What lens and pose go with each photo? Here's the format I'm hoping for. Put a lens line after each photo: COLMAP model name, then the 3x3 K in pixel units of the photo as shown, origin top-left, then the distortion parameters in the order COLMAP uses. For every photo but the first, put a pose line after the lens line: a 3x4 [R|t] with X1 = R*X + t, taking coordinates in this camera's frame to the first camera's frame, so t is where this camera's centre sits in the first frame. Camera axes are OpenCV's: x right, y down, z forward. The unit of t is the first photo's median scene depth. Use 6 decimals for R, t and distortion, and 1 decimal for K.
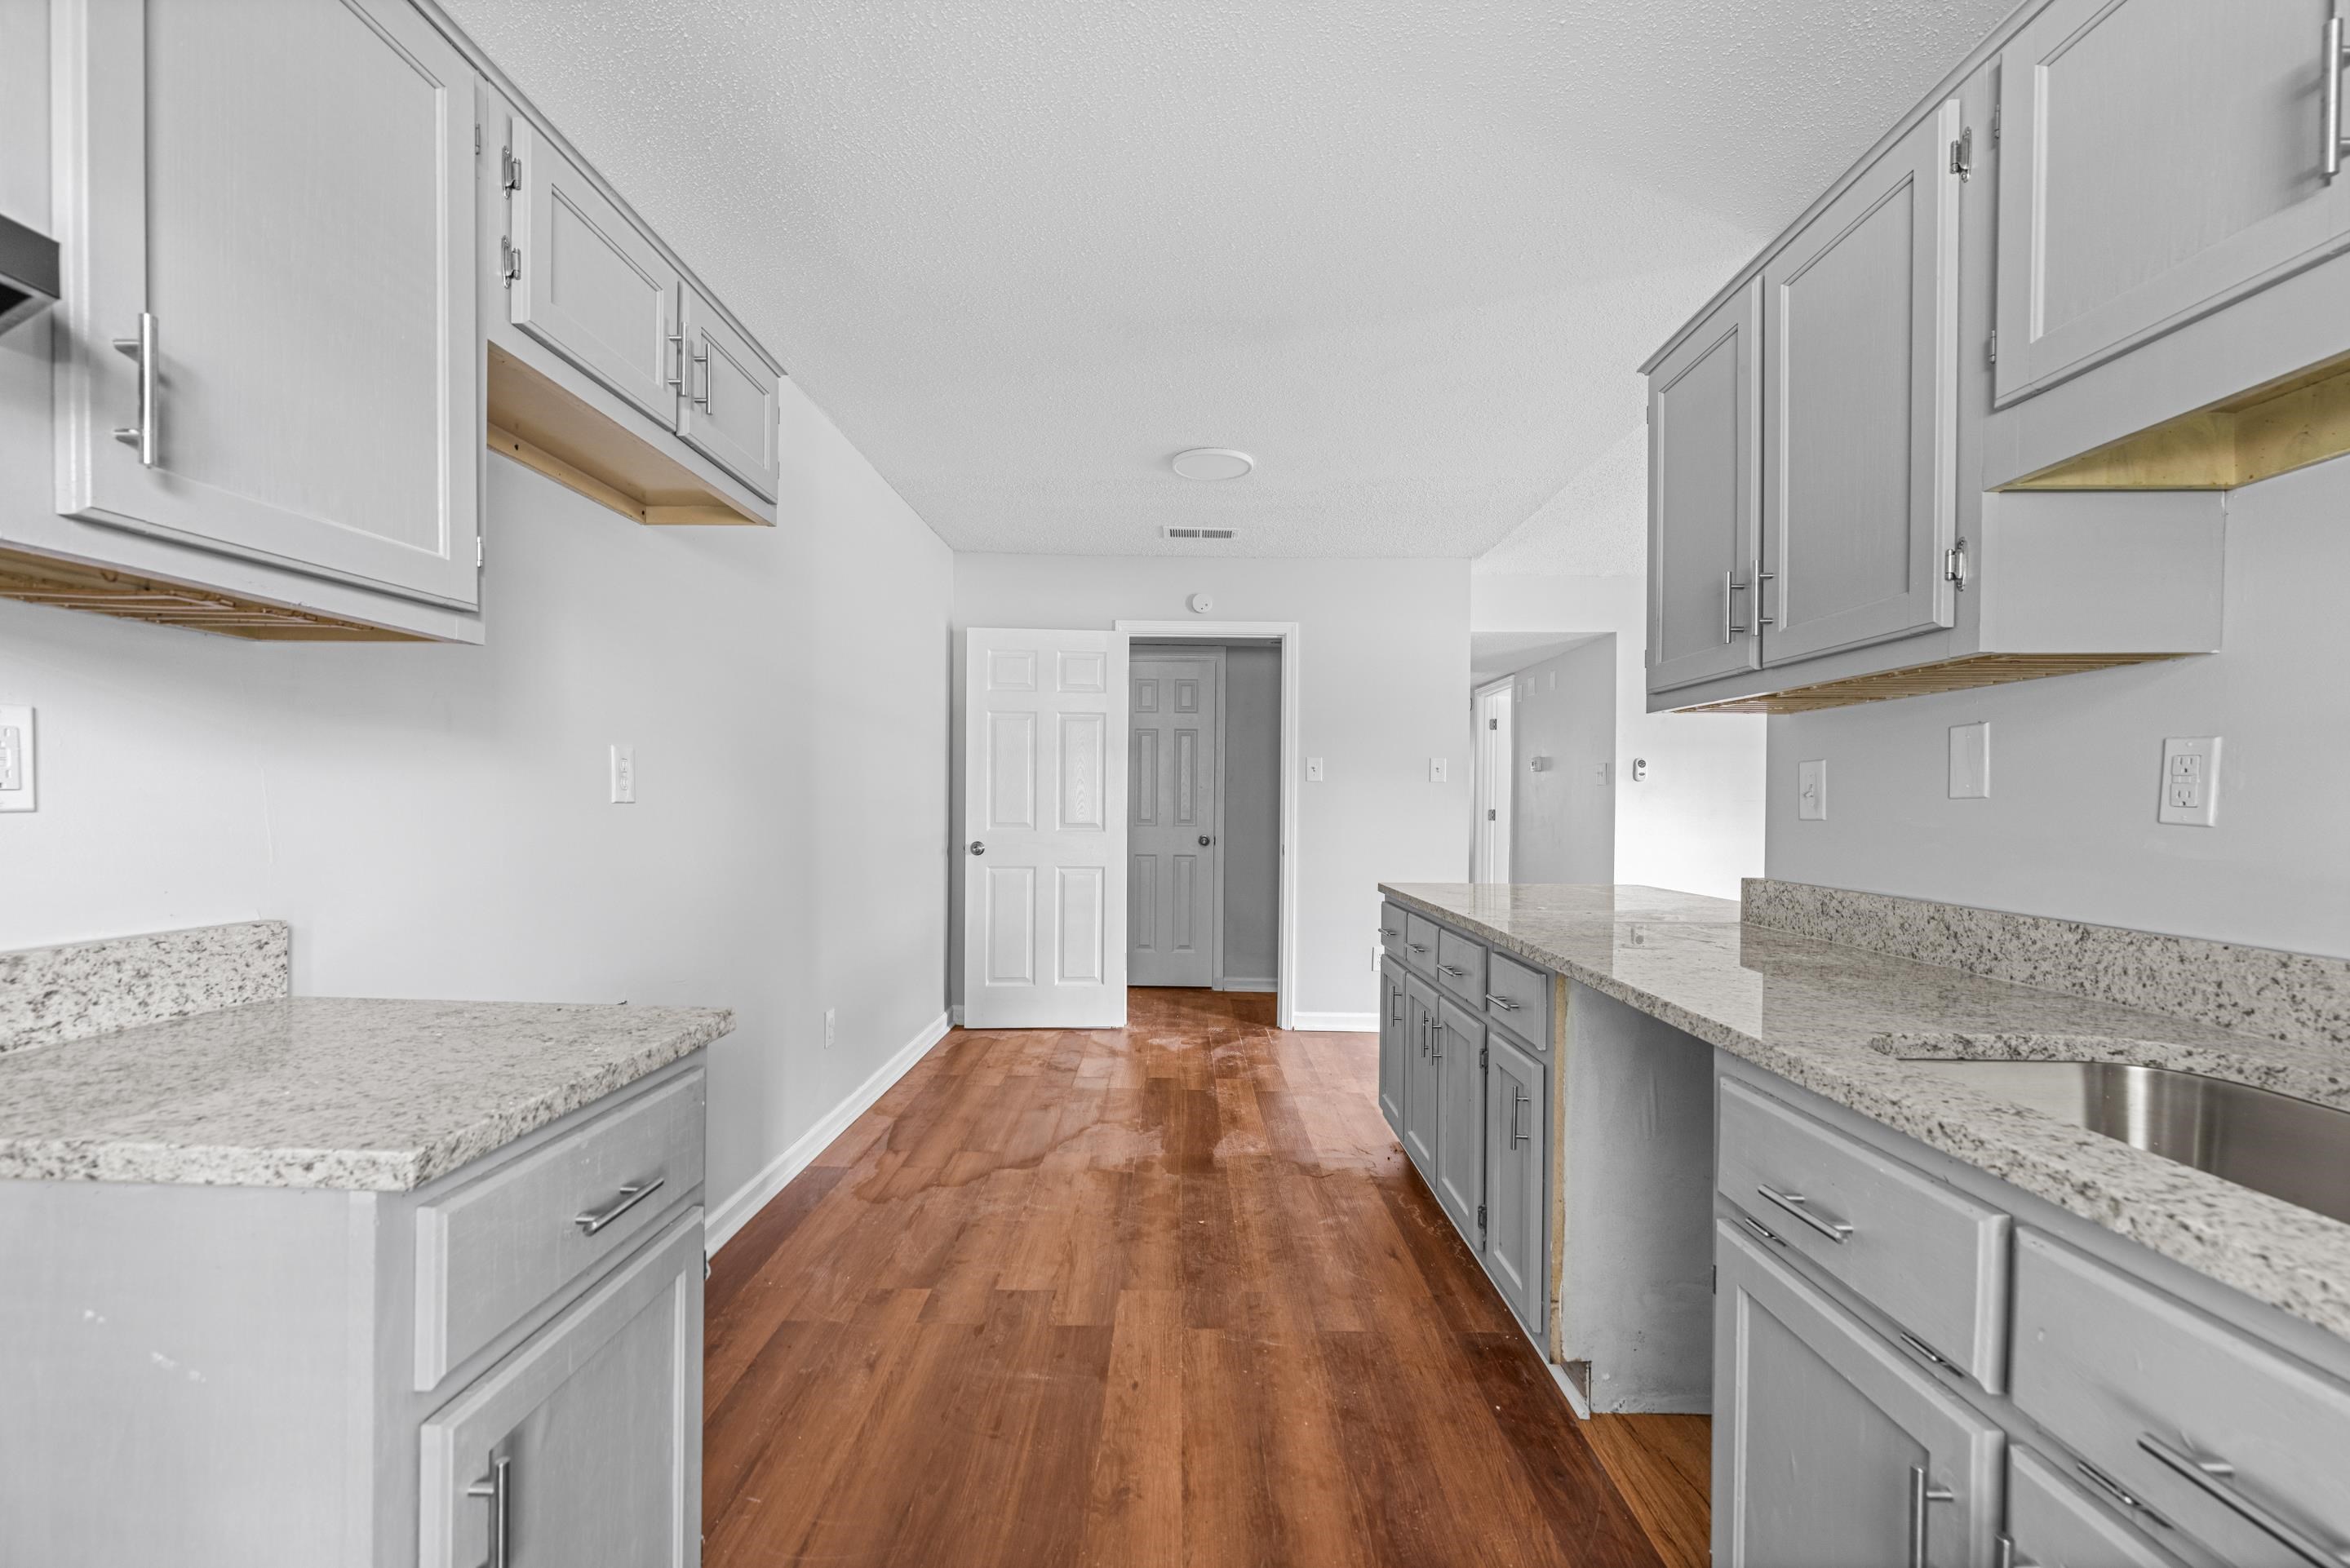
lens RADIAL K [[968.9, 0, 1168.8], [0, 968.9, 788.0], [0, 0, 1]] dist [-0.002890, -0.000189]
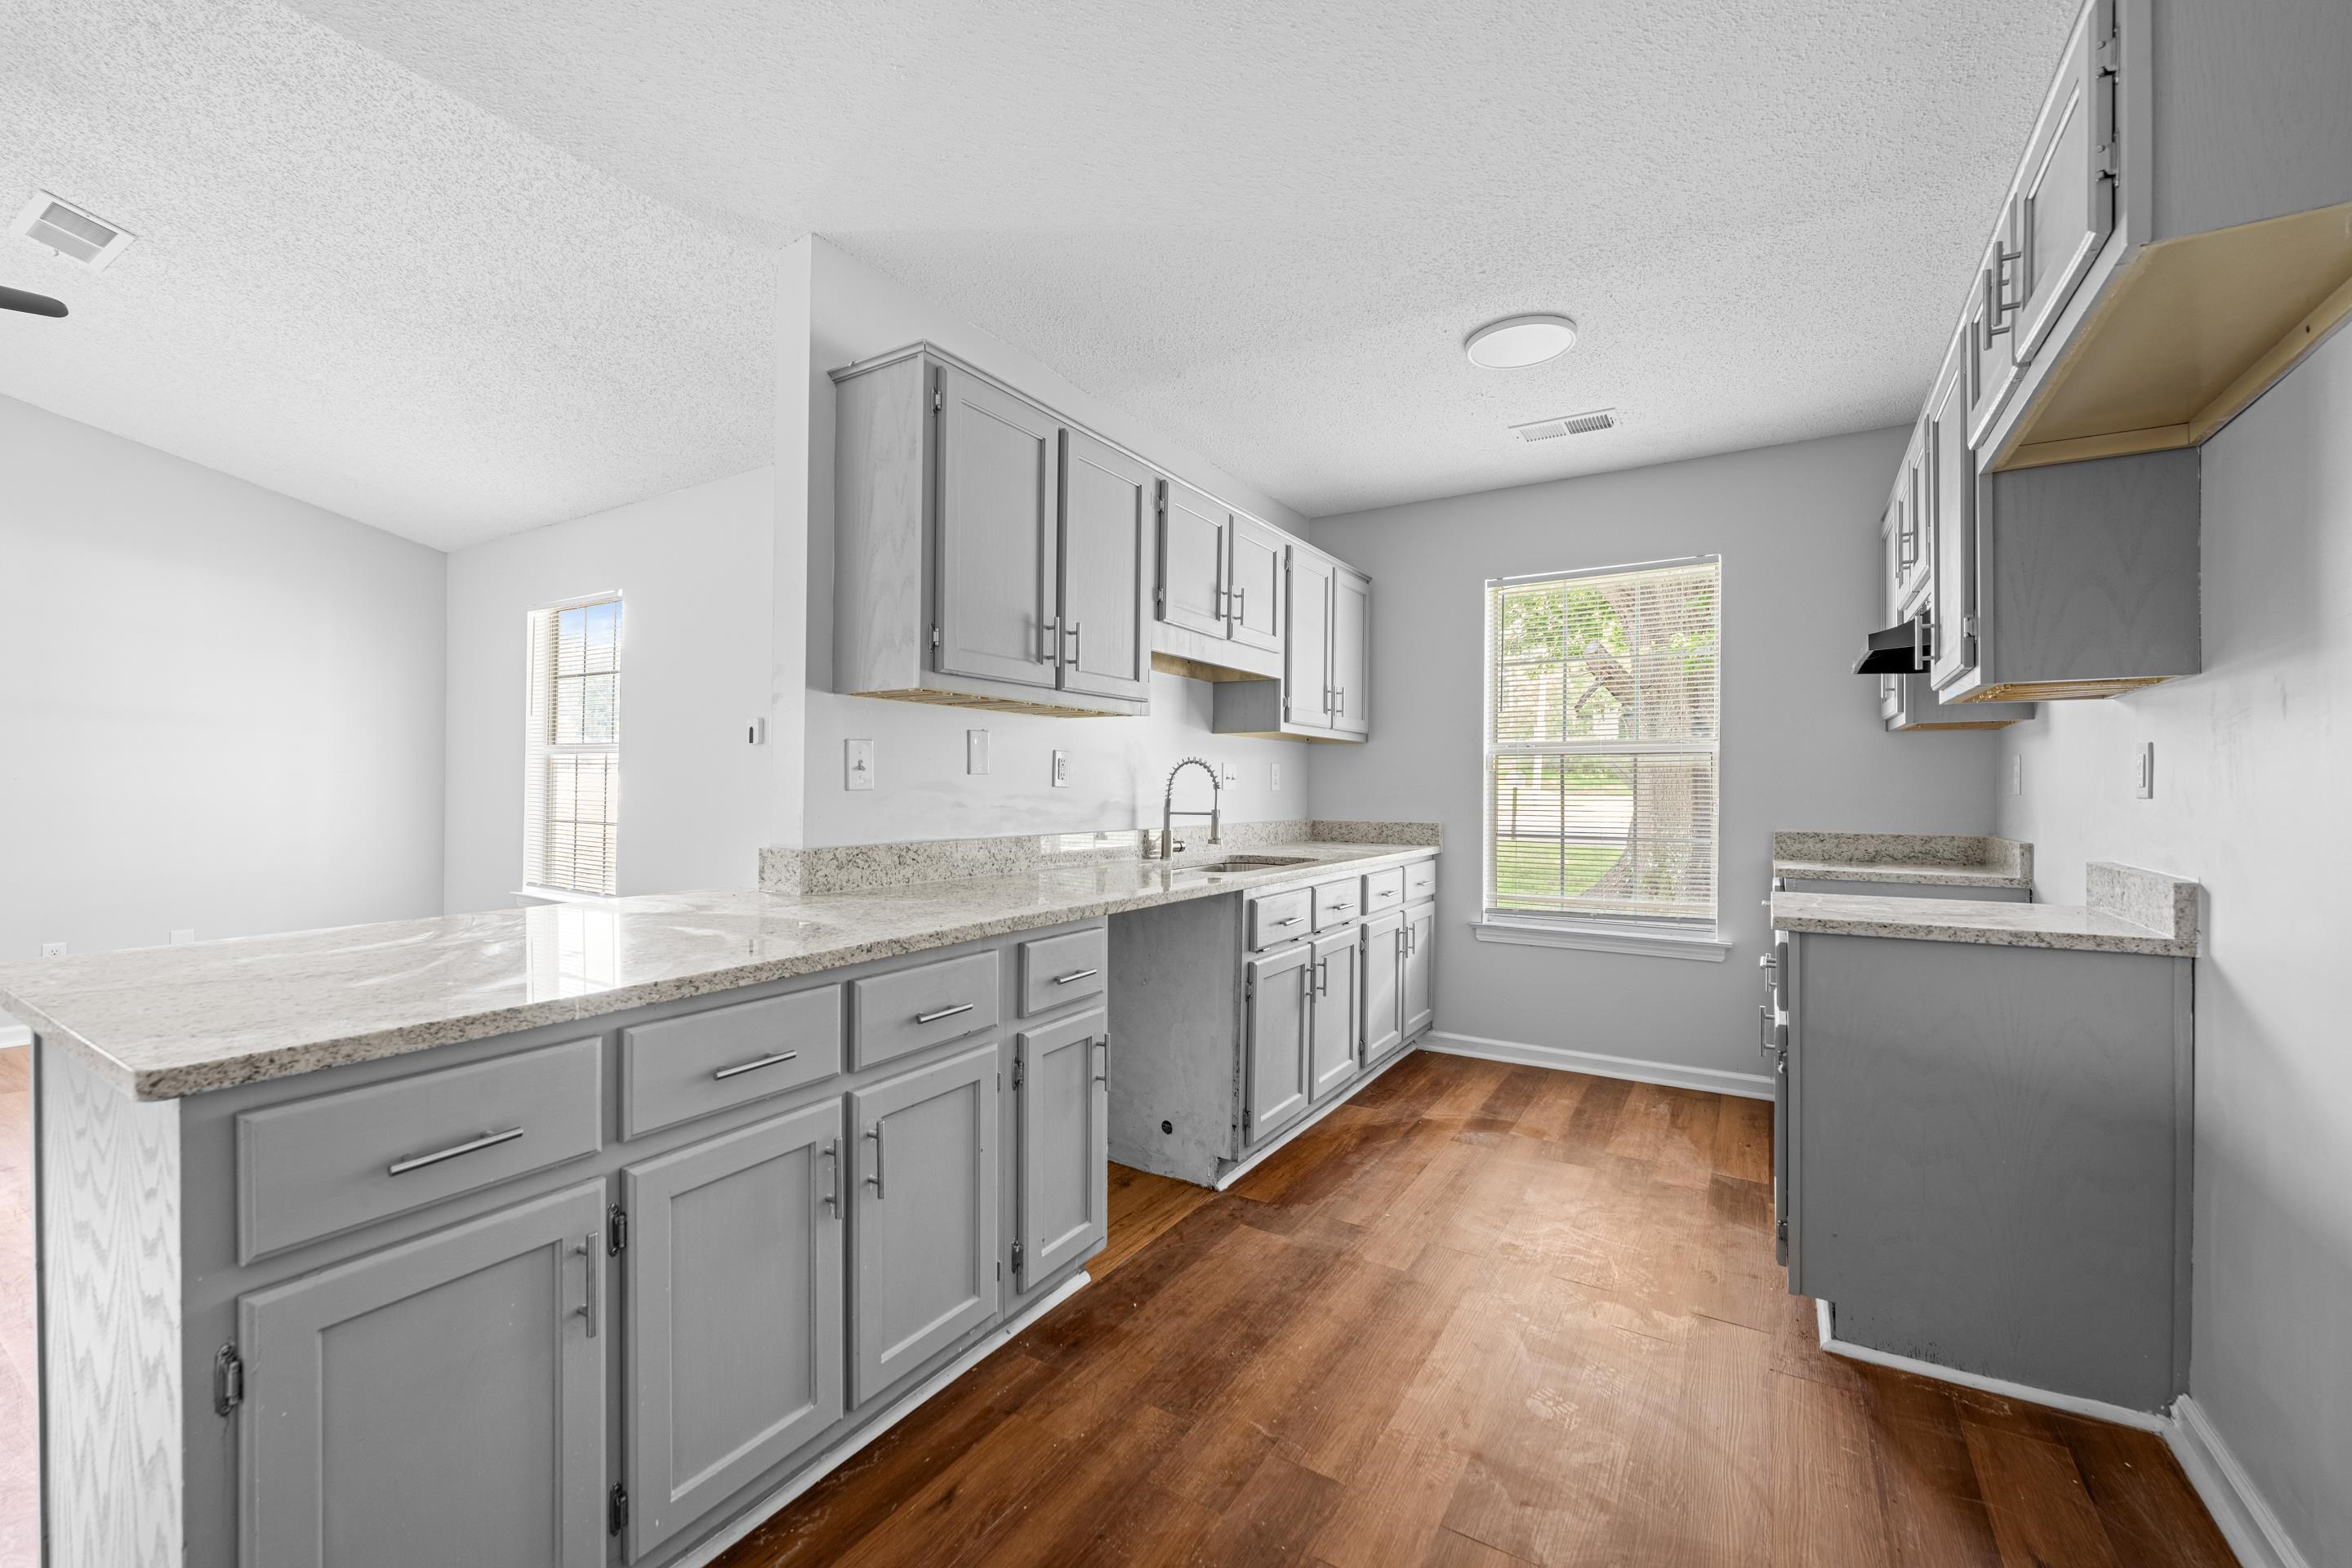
lens RADIAL K [[969.8, 0, 1169.8], [0, 969.8, 788.0], [0, 0, 1]] dist [-0.002890, -0.000189]
pose [[-0.857595, -0.016996, 0.514045, -0.424315], [-0.021835, 0.999756, -0.003373, 0.043254], [-0.513862, -0.014117, -0.857757, 3.013792]]
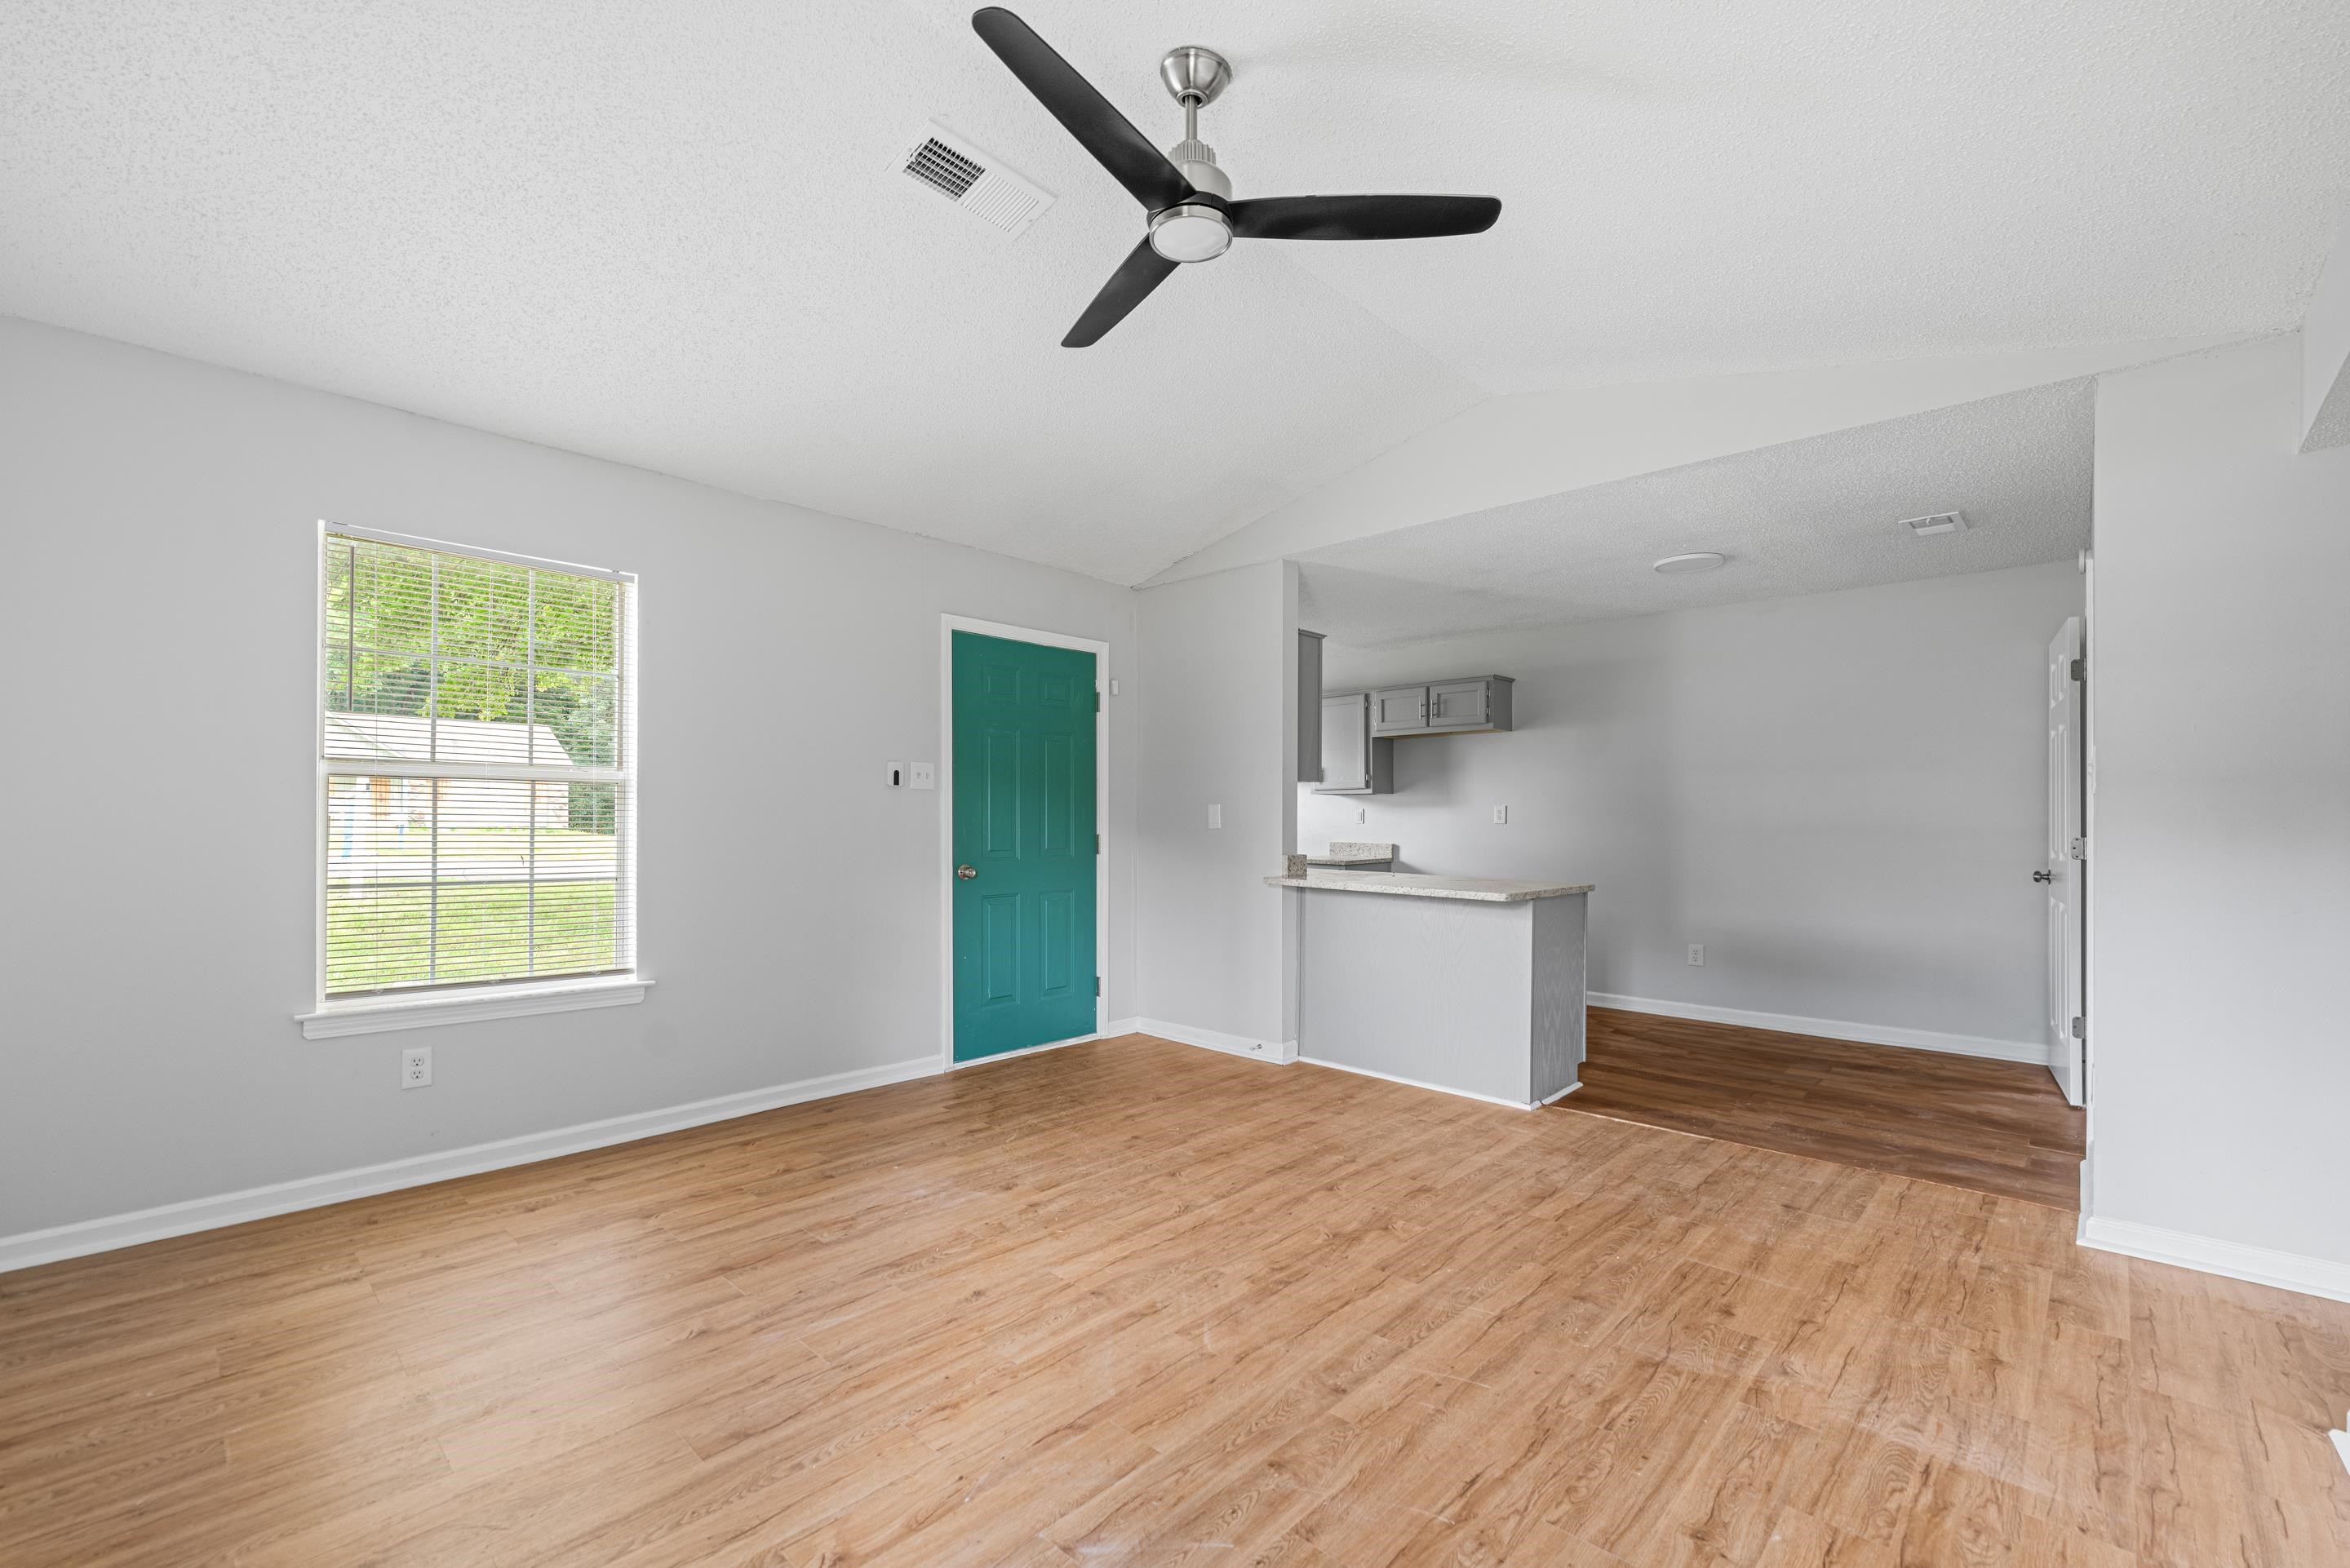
lens RADIAL K [[988.3, 0, 1148.3], [0, 988.3, 815.9], [0, 0, 1]] dist [-0.001553, -0.000018]
pose [[-0.684015, -0.014790, -0.729318, 4.367466], [0.000584, 0.999783, -0.020822, 0.098160], [0.729468, -0.014668, -0.683858, 4.058648]]
